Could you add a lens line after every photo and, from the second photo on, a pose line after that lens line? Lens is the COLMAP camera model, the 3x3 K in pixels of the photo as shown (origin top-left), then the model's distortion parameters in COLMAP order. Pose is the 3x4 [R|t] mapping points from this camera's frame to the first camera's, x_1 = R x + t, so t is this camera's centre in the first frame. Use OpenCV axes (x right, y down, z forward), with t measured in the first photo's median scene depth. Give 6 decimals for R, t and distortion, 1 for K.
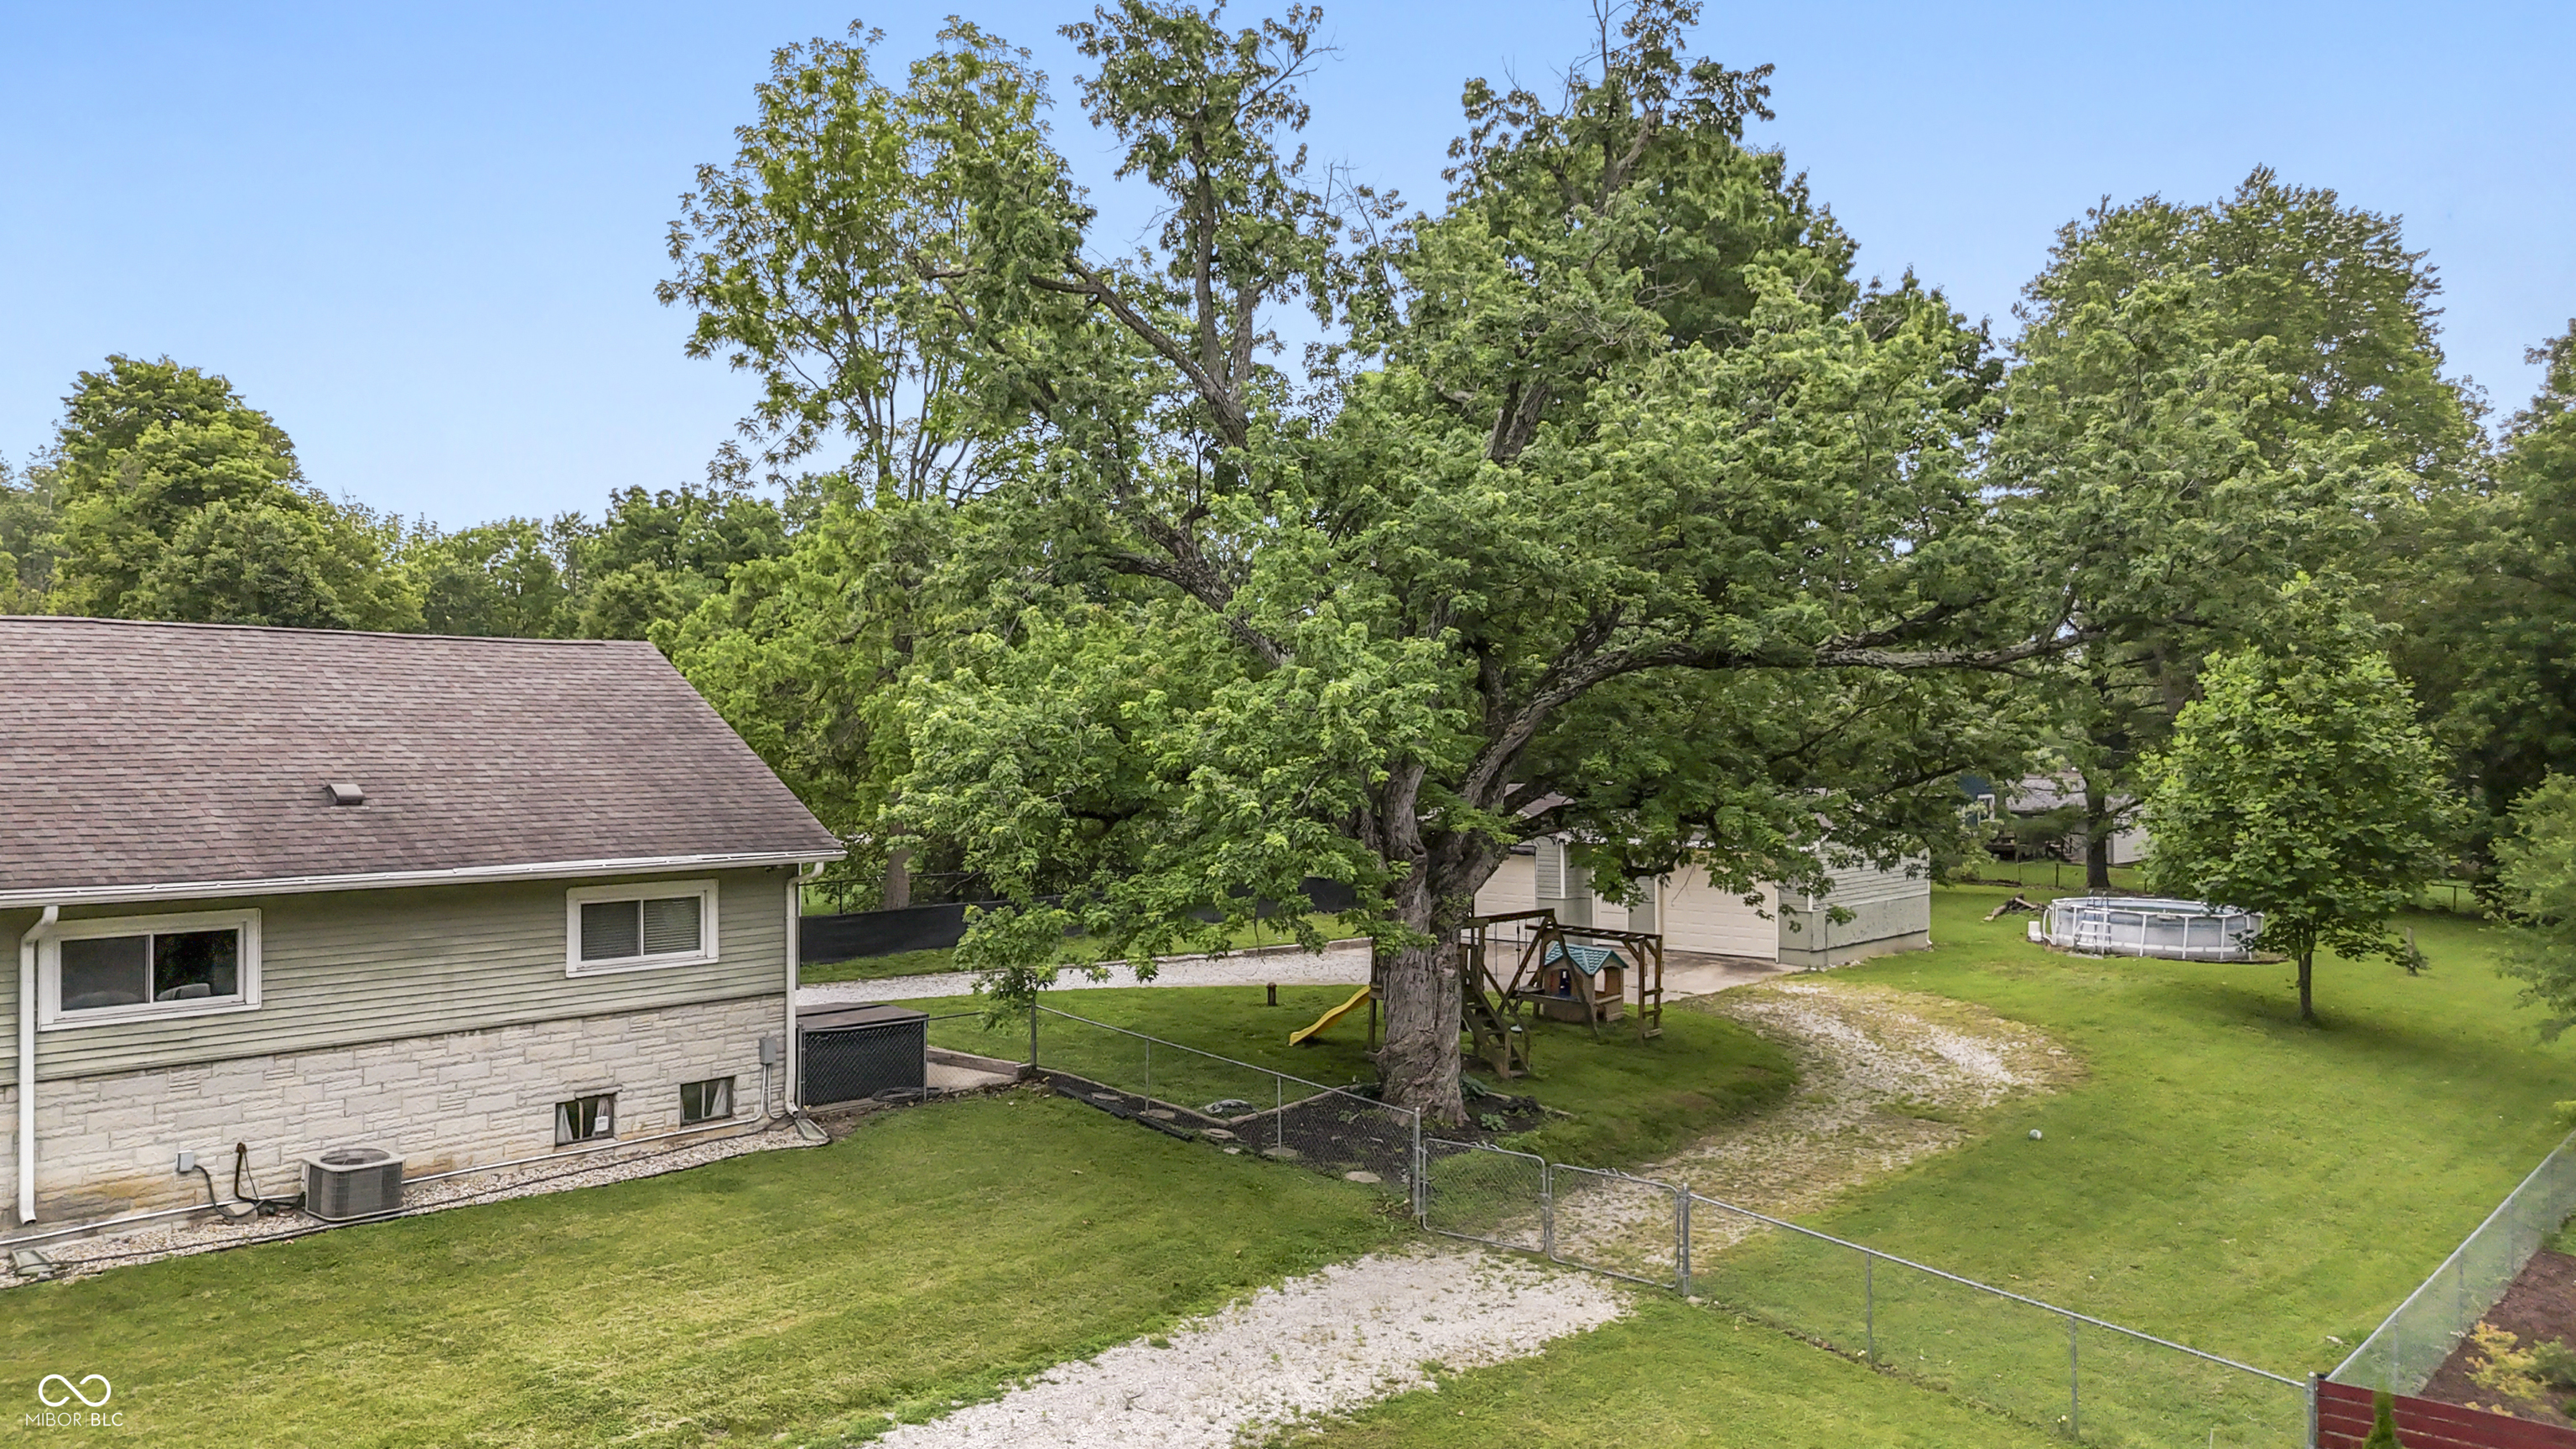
lens RADIAL K [[1921.2, 0, 1305.4], [0, 1921.2, 715.1], [0, 0, 1]] dist [0.072669, -0.071302]
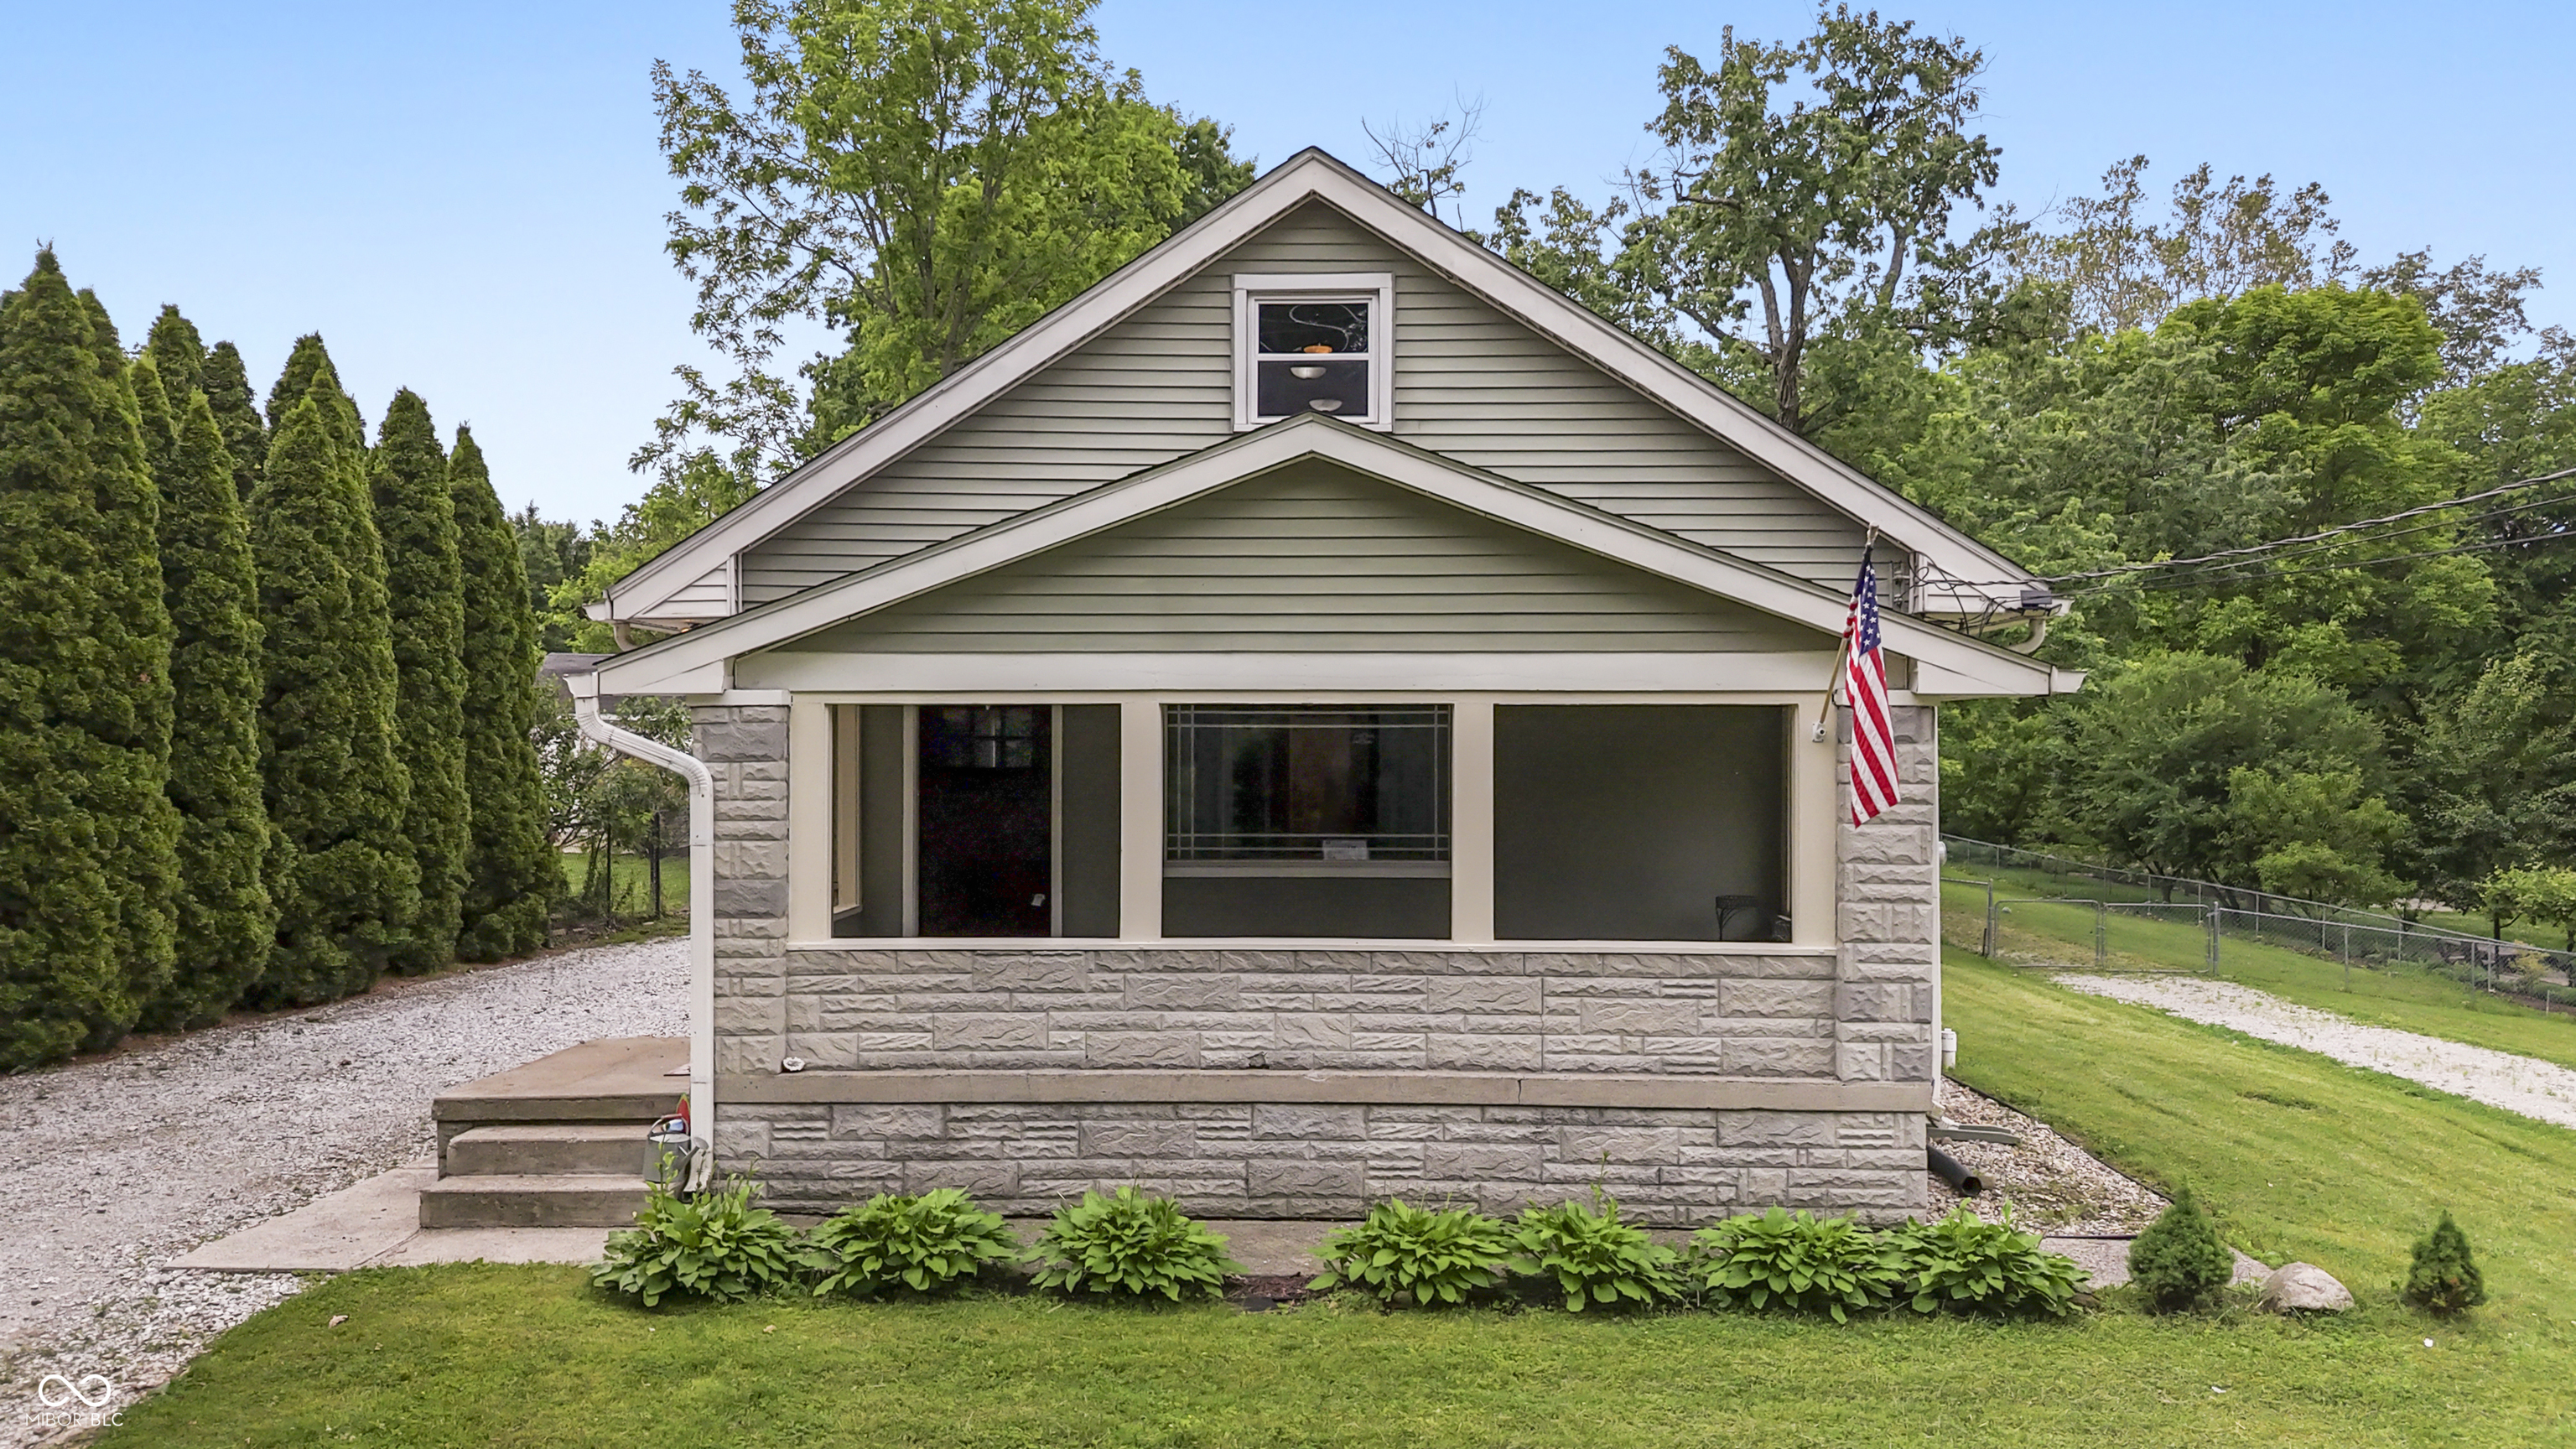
lens RADIAL K [[1921.2, 0, 1298.7], [0, 1921.2, 755.1], [0, 0, 1]] dist [0.072669, -0.071302]
pose [[0.773427, 0.001372, 0.633884, -1.188682], [-0.014377, 0.999778, 0.015377, 0.101905], [-0.633722, -0.021007, 0.773276, 0.247707]]
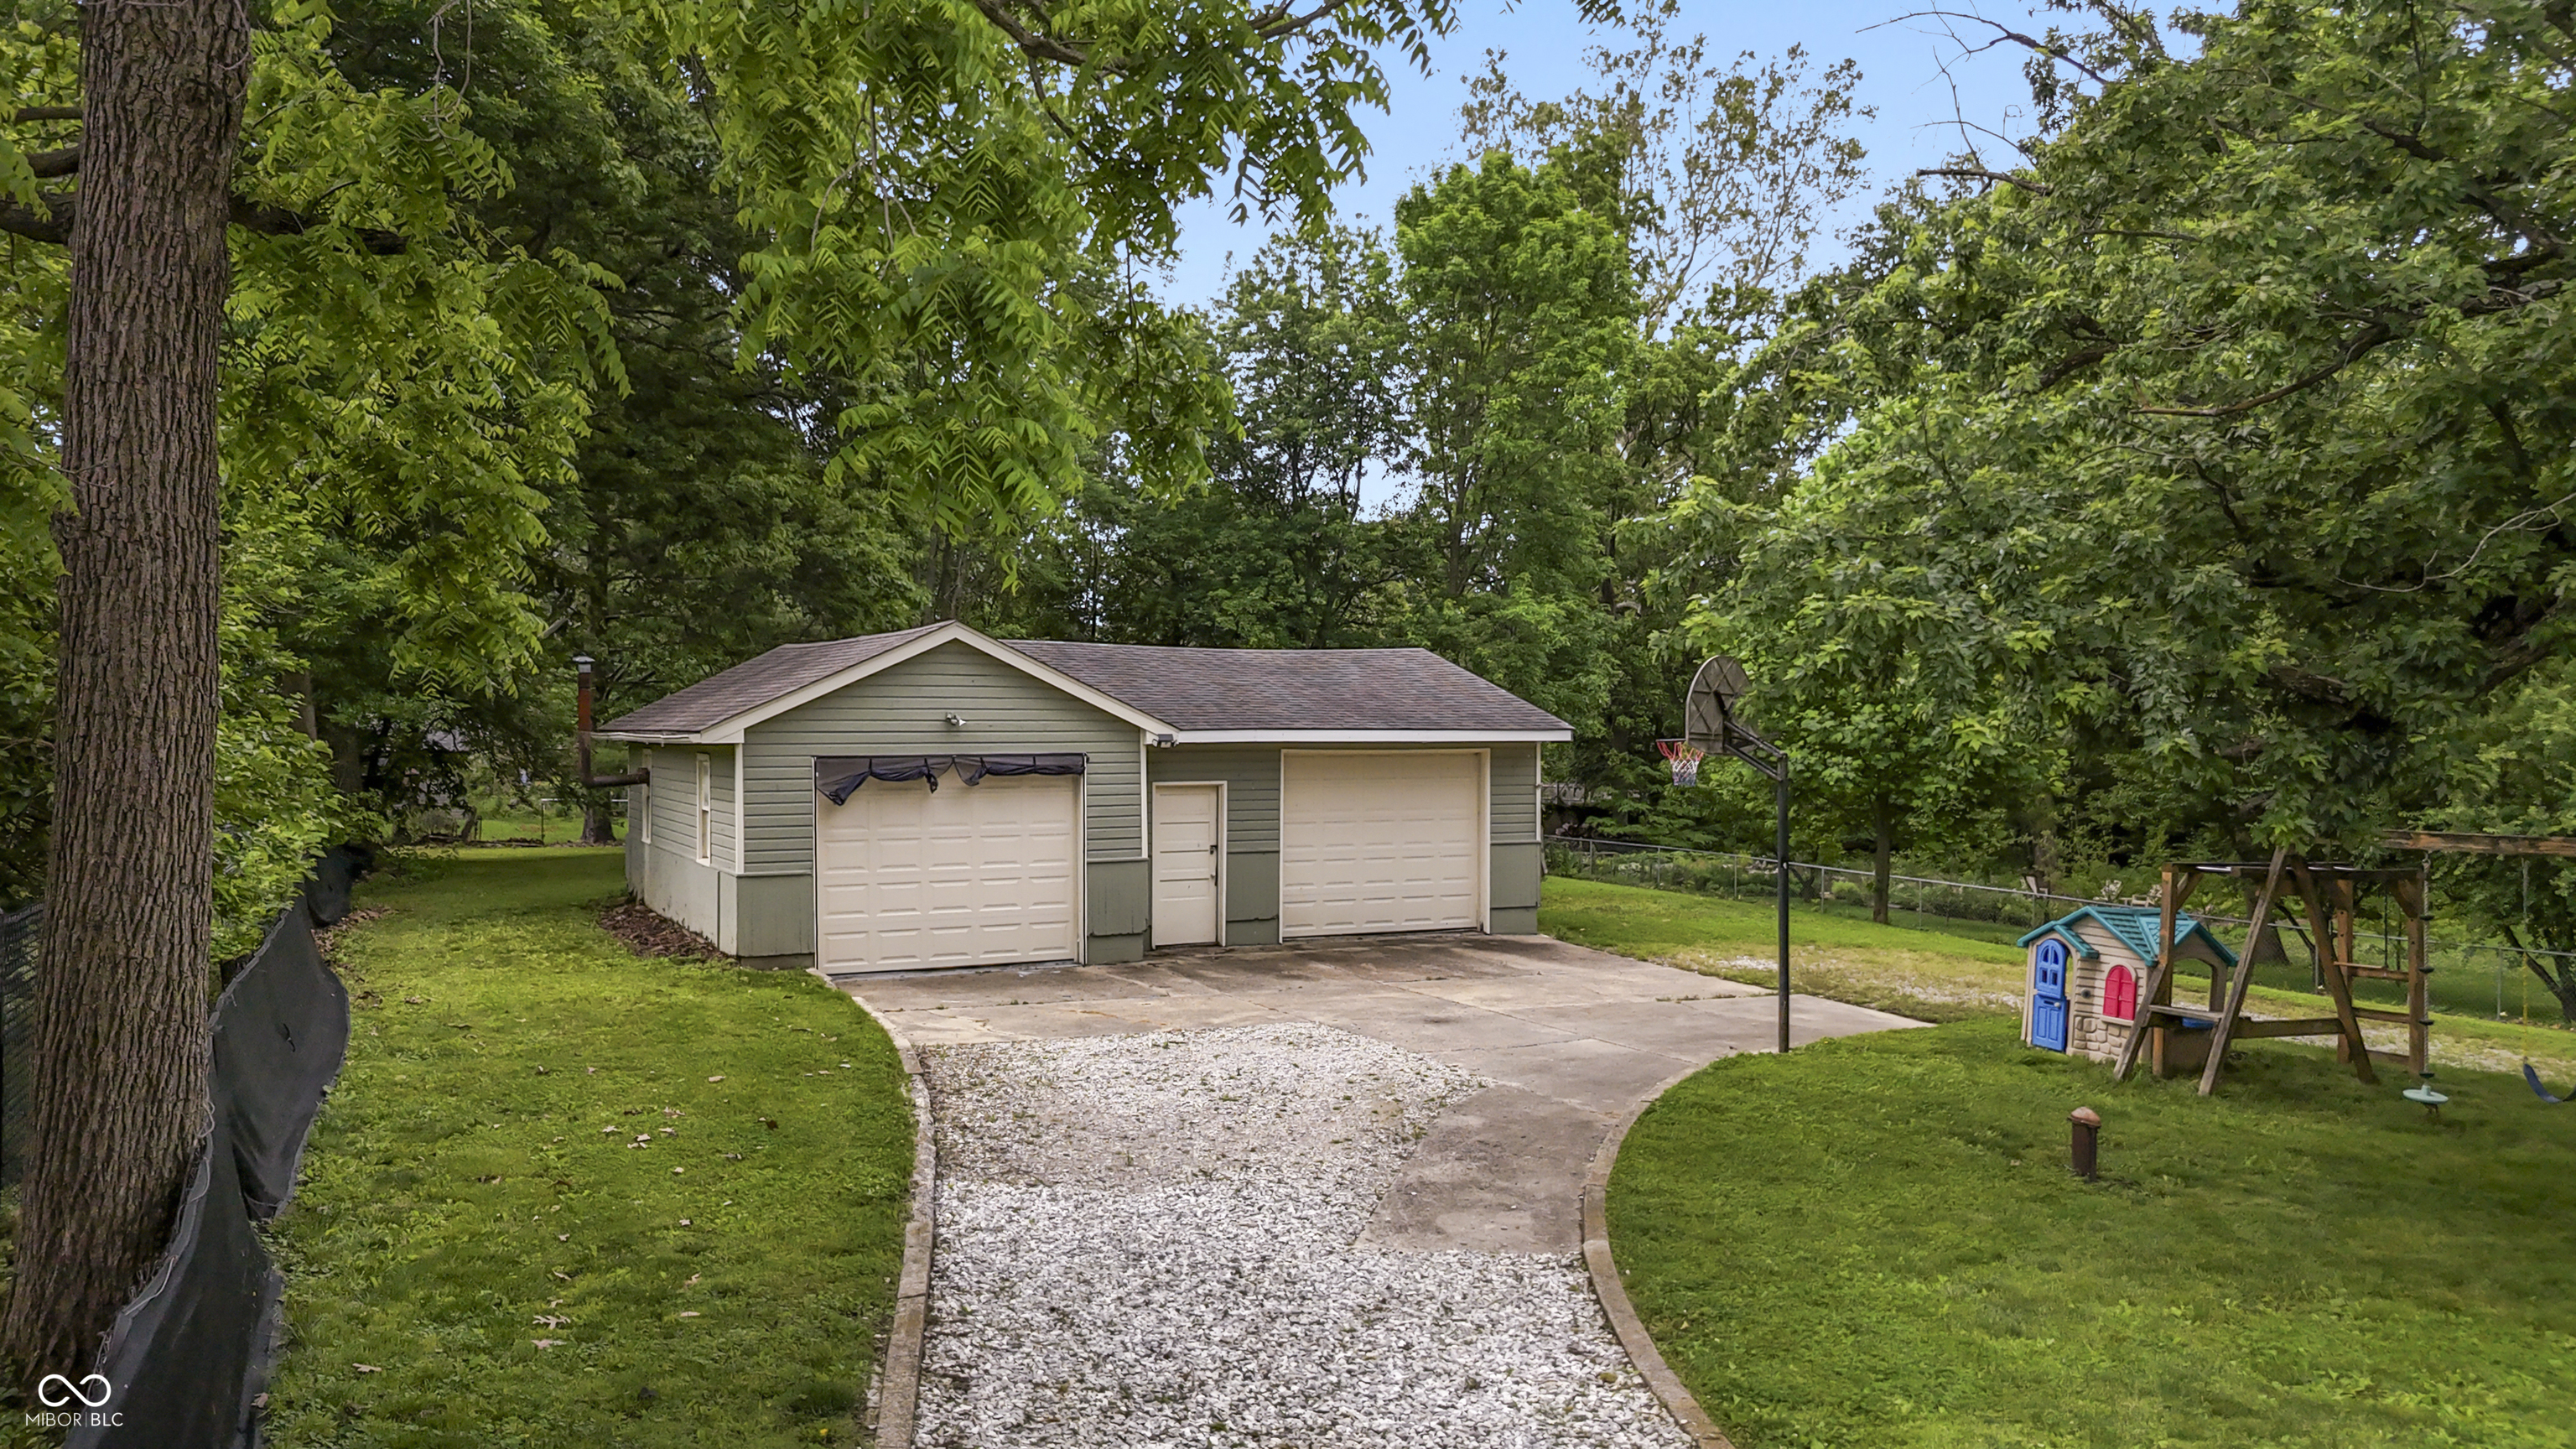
lens RADIAL K [[1921.2, 0, 1328.2], [0, 1921.2, 724.9], [0, 0, 1]] dist [0.072669, -0.071302]
pose [[0.377330, -0.000018, 0.926079, -0.575072], [-0.009794, 0.999944, 0.004010, 0.114525], [-0.926027, -0.010584, 0.377308, 1.493862]]
